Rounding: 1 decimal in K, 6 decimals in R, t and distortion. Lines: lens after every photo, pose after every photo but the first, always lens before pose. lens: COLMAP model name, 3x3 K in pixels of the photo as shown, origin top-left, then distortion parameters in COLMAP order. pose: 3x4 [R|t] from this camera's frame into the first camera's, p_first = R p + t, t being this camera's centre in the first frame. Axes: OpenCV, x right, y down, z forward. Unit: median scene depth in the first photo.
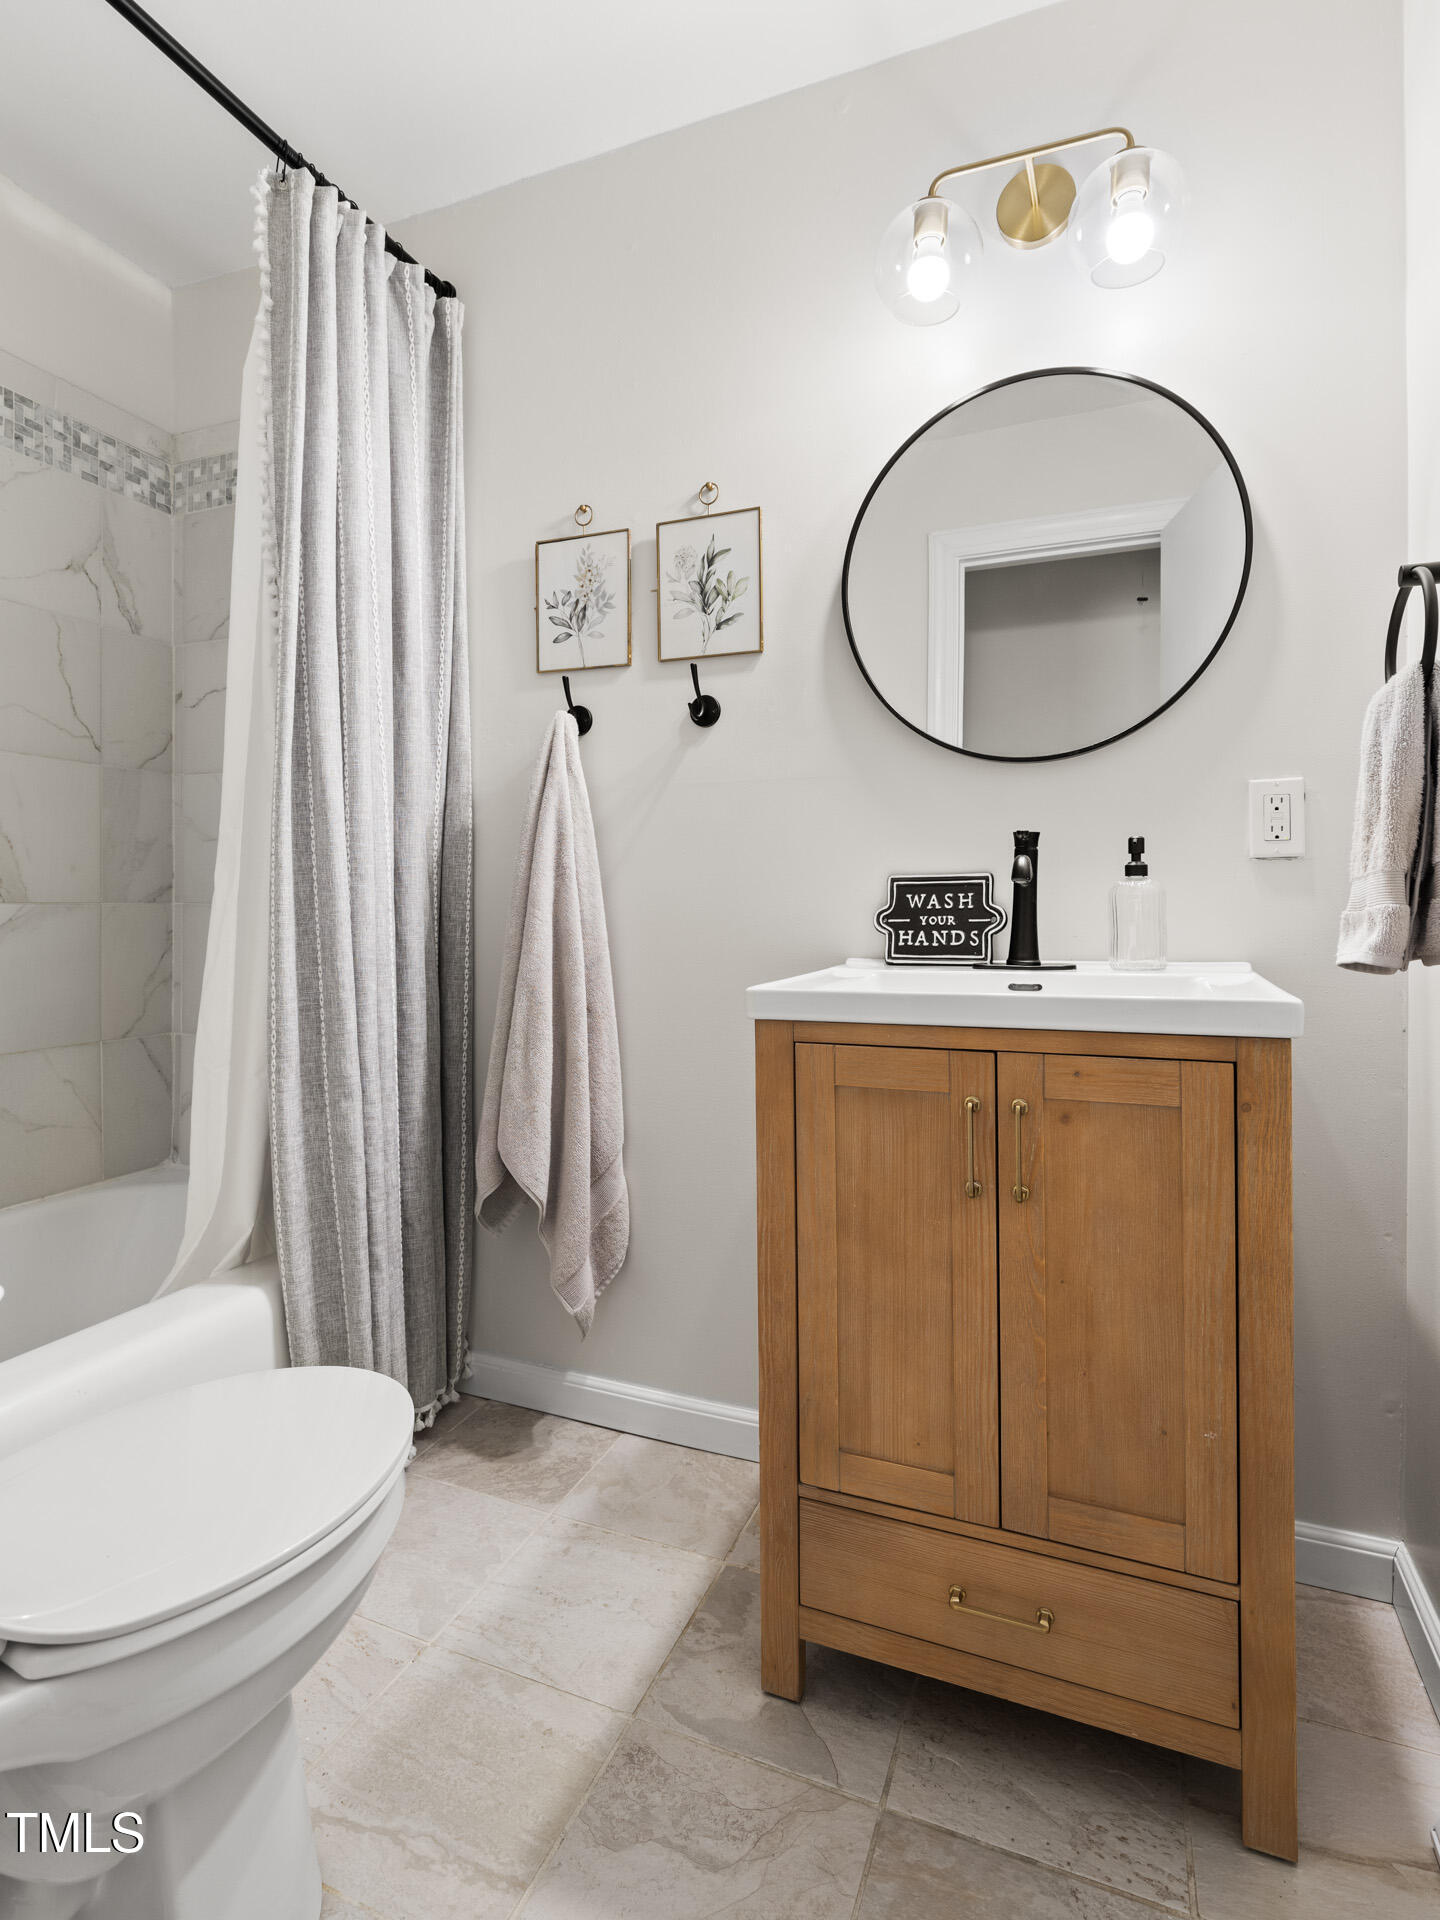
lens RADIAL K [[989.6, 0, 708.4], [0, 989.6, 955.2], [0, 0, 1]] dist [0.014473, -0.003307]
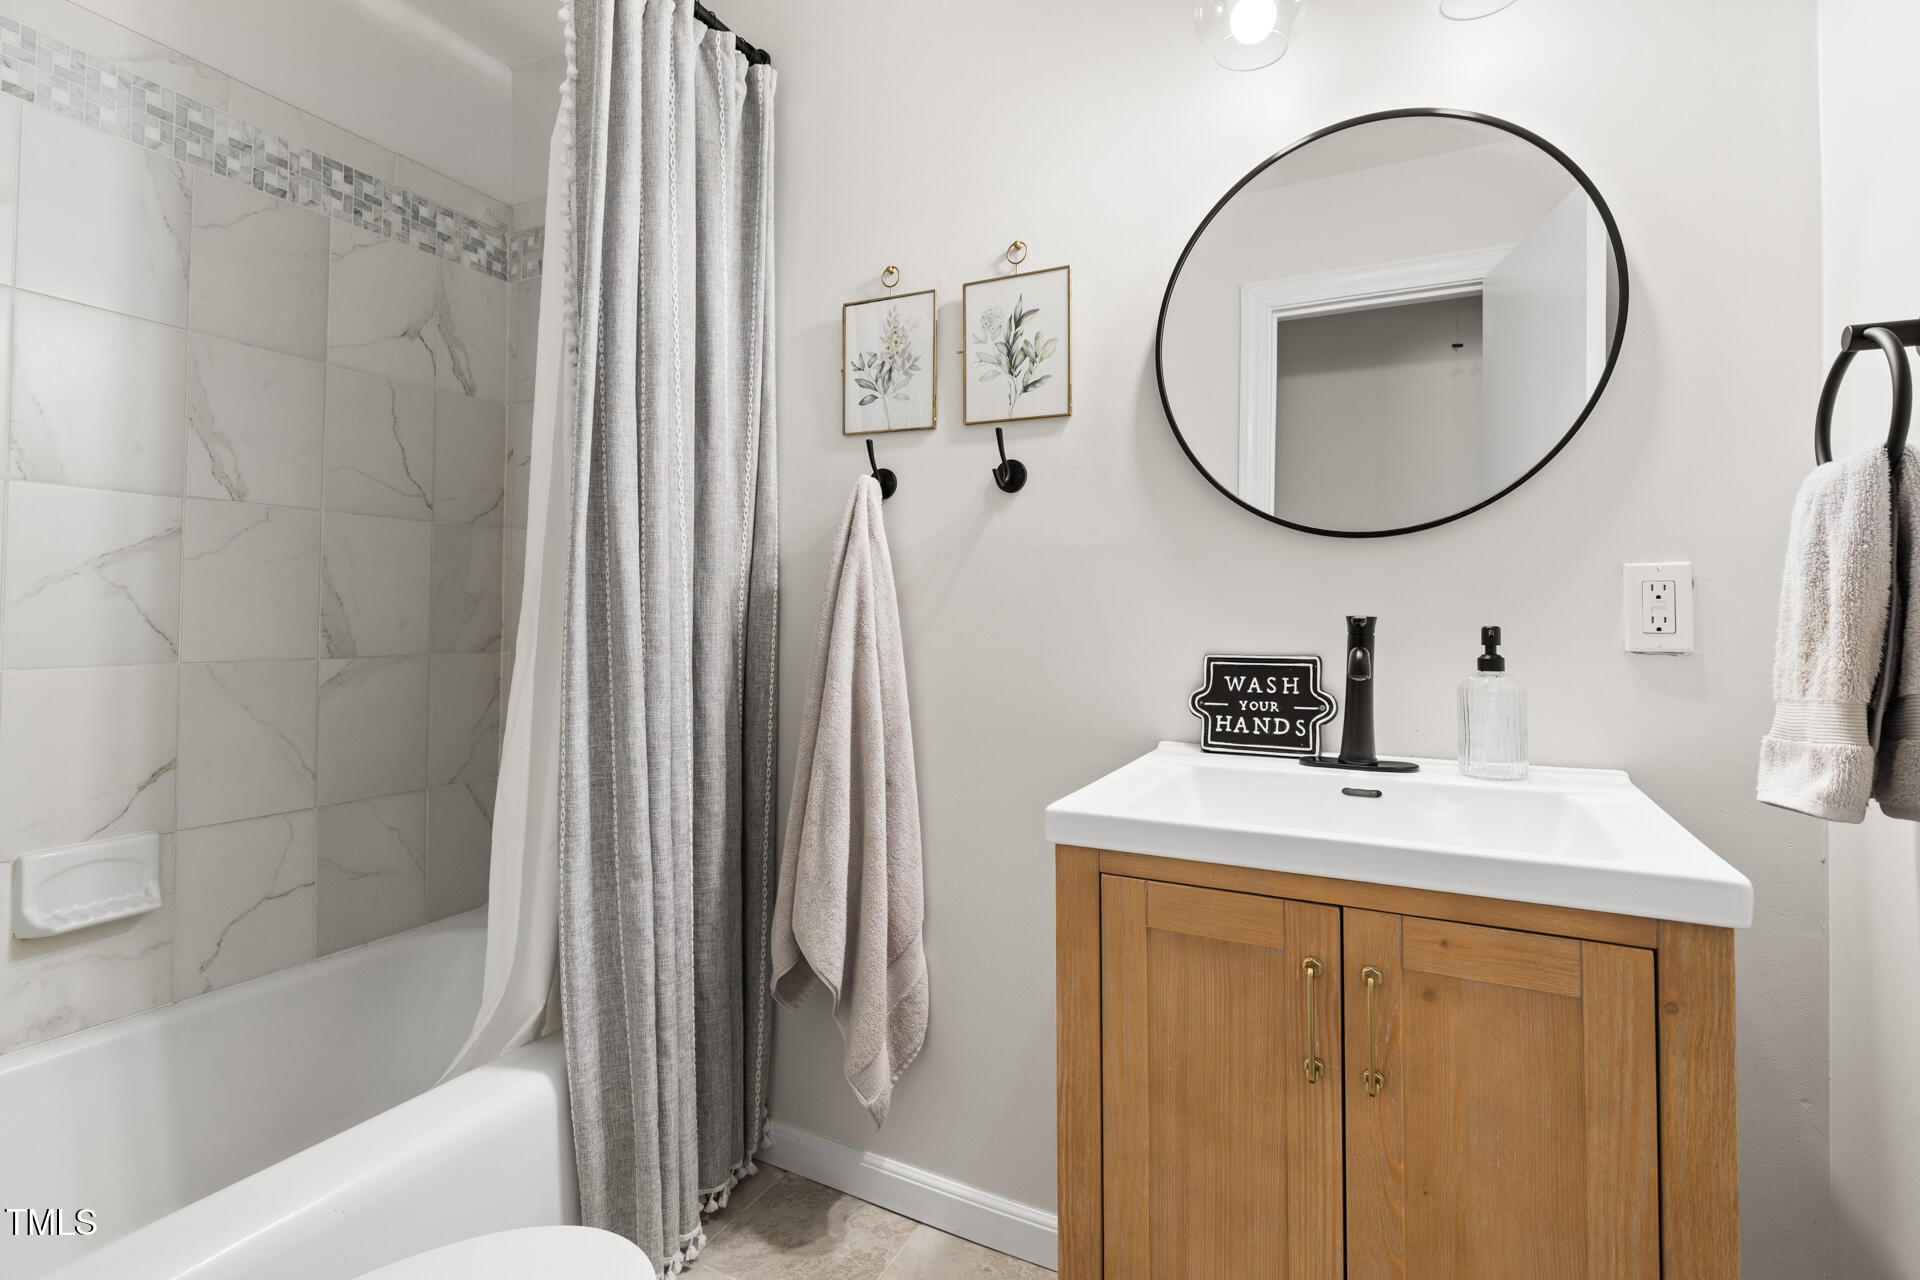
lens RADIAL K [[878.6, 0, 972.5], [0, 878.6, 634.8], [0, 0, 1]] dist [0.011842, -0.000044]
pose [[0.997892, 0.007787, -0.064425, 0.016494], [-0.009112, 0.999752, -0.020297, -0.078706], [0.064251, 0.020841, 0.997716, 0.156398]]
